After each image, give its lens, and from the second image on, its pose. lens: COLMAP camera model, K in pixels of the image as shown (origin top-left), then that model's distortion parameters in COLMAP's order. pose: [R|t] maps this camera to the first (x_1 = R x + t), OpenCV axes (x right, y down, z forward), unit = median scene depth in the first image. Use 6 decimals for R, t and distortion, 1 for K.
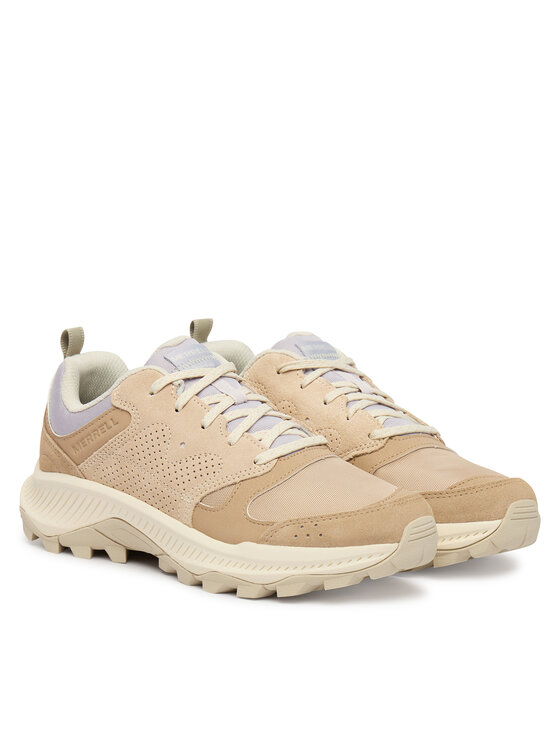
lens RADIAL K [[1745.0, 0, 280.0], [0, 1745.0, 372.5], [0, 0, 1]] dist [0.130942, 0.000000]
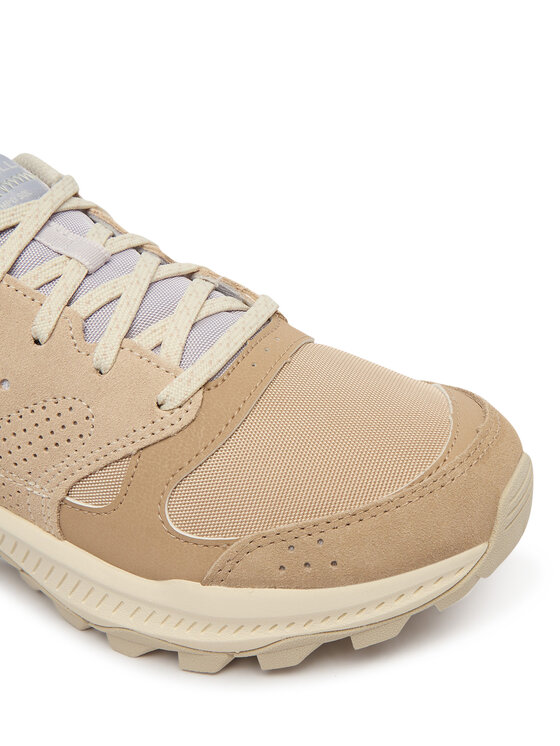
lens RADIAL K [[962.2, 0, 280.1], [0, 962.2, 376.1], [0, 0, 1]] dist [-0.008937, 0.000000]
pose [[0.972860, -0.202914, 0.111220, -0.009613], [0.148867, 0.916820, 0.370512, -0.050563], [-0.177151, -0.343899, 0.922145, 0.738869]]
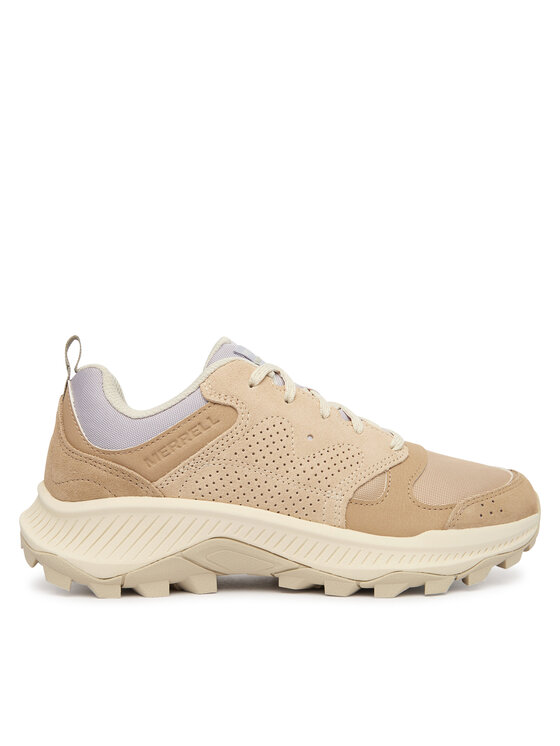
lens RADIAL K [[962.2, 0, 279.9], [0, 962.2, 374.8], [0, 0, 1]] dist [-0.008937, 0.000000]
pose [[0.730587, 0.003763, 0.682809, -0.398090], [0.101504, 0.988276, -0.114053, 0.064264], [-0.675233, 0.152634, 0.721640, 0.661366]]
